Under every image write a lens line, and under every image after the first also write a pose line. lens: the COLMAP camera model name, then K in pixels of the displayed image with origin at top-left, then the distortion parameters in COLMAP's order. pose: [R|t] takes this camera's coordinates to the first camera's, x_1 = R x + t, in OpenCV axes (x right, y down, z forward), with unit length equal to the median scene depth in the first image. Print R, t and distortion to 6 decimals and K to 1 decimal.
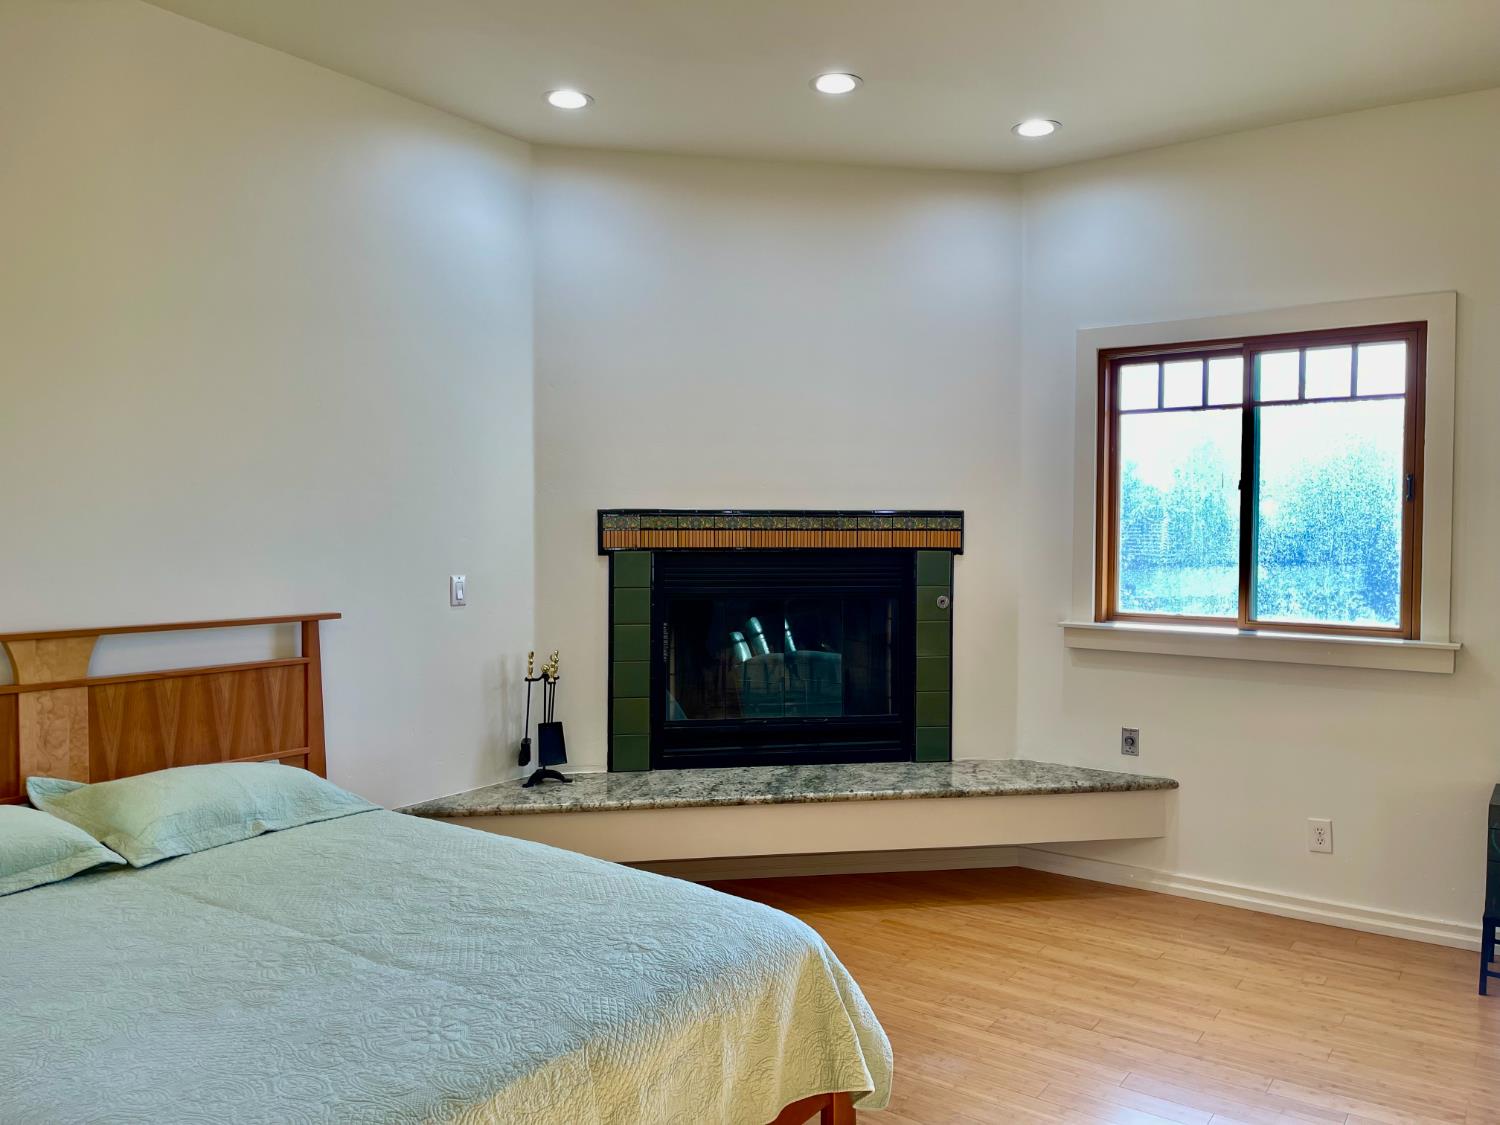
lens RADIAL K [[1135.0, 0, 758.0], [0, 1135.0, 555.9], [0, 0, 1]] dist [0.074305, -0.102249]
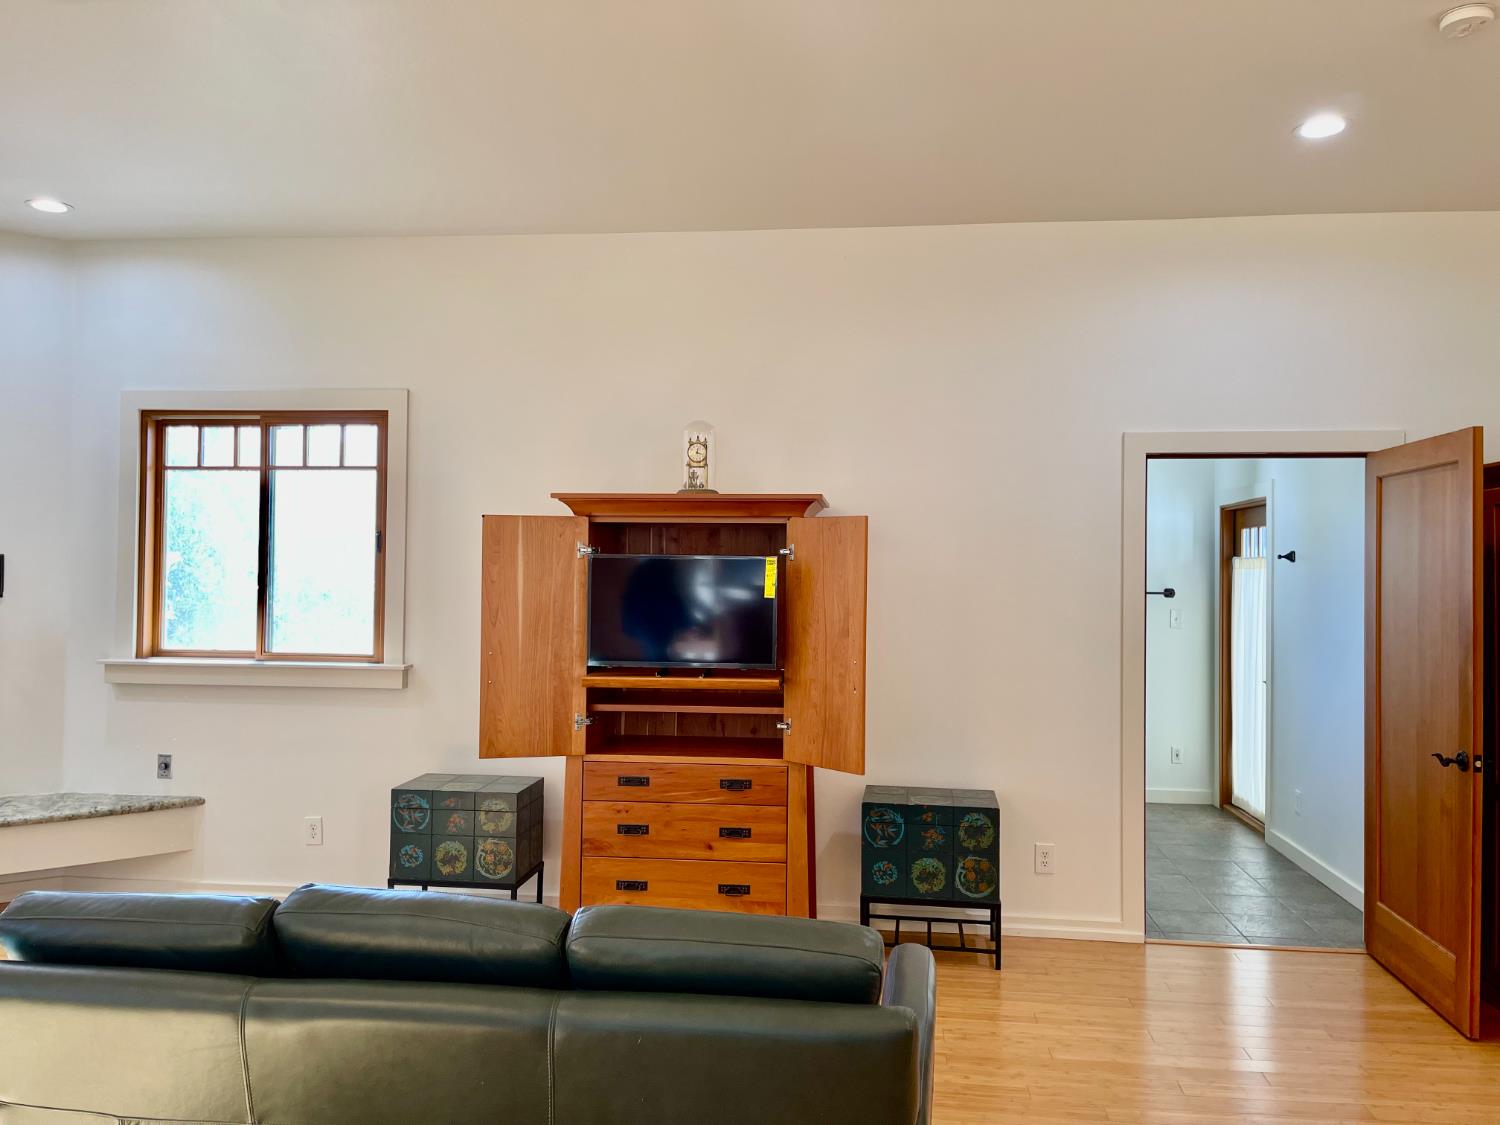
lens RADIAL K [[1135.0, 0, 758.2], [0, 1135.0, 554.6], [0, 0, 1]] dist [0.074305, -0.102249]
pose [[0.871177, 0.014744, 0.490747, 0.288496], [0.005433, 0.999198, -0.039664, 0.005957], [-0.490939, 0.037221, 0.870399, -0.261496]]
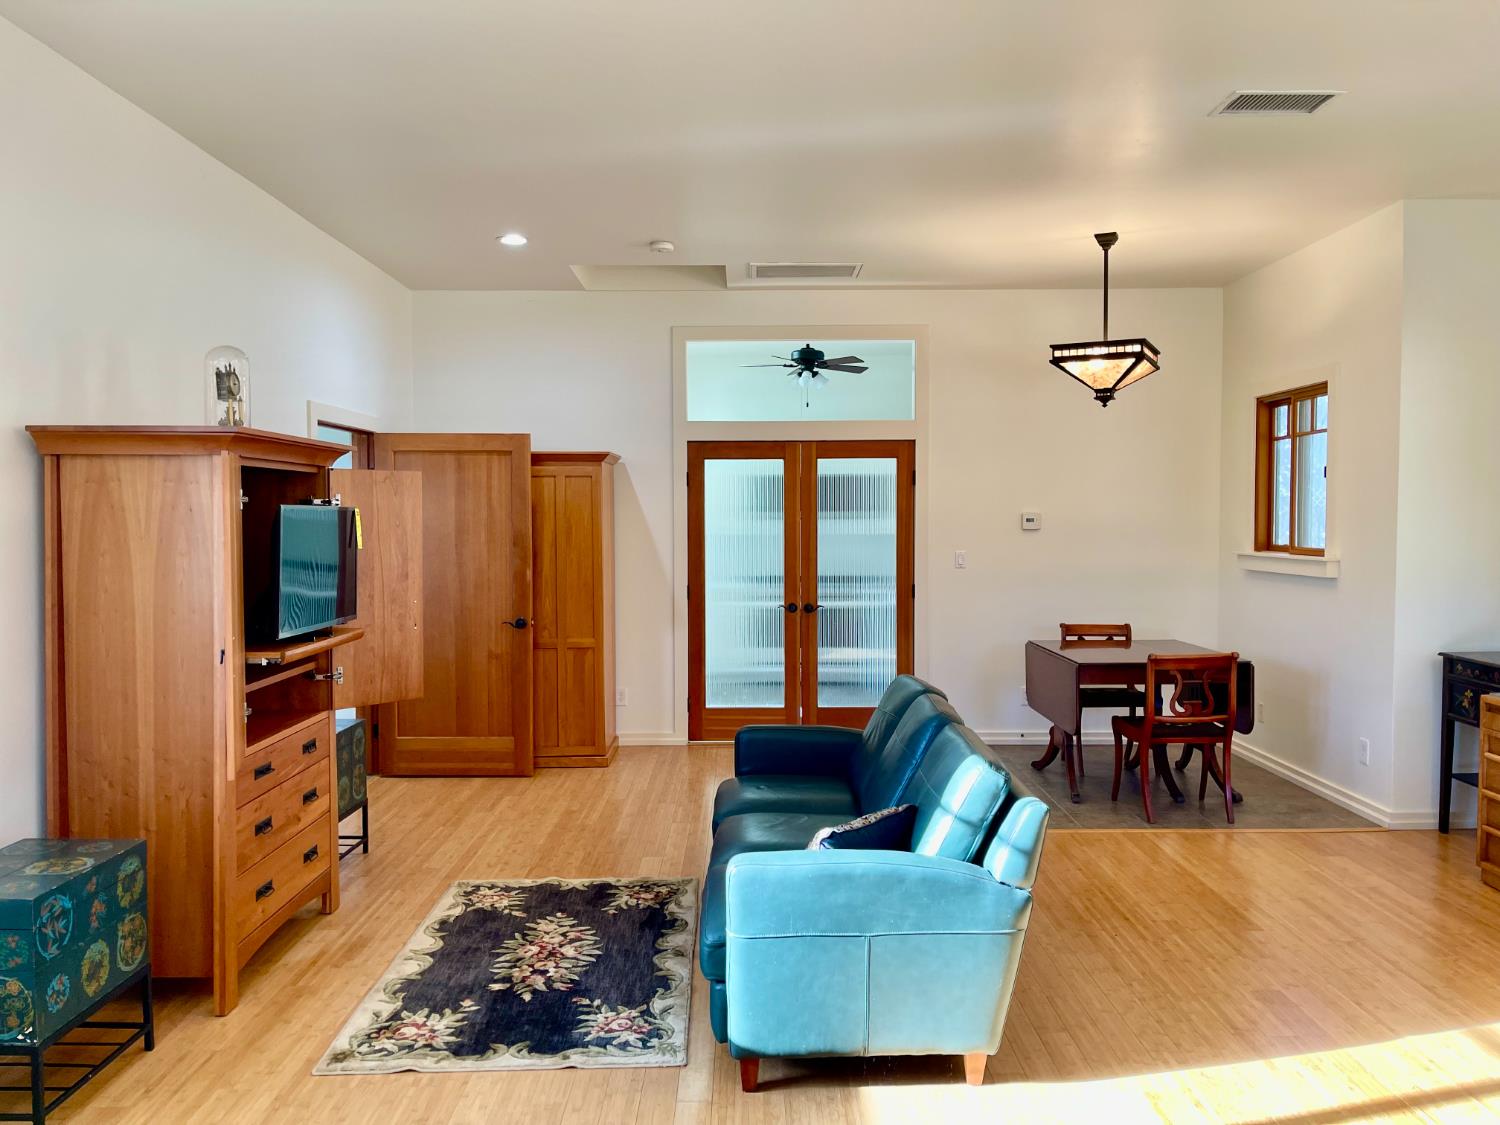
lens RADIAL K [[1135.0, 0, 755.8], [0, 1135.0, 568.2], [0, 0, 1]] dist [0.074305, -0.102249]
pose [[-0.596953, -0.036339, 0.801453, -0.199744], [0.024292, 0.997697, 0.063330, -0.030724], [-0.801909, 0.057274, -0.594695, 0.840220]]
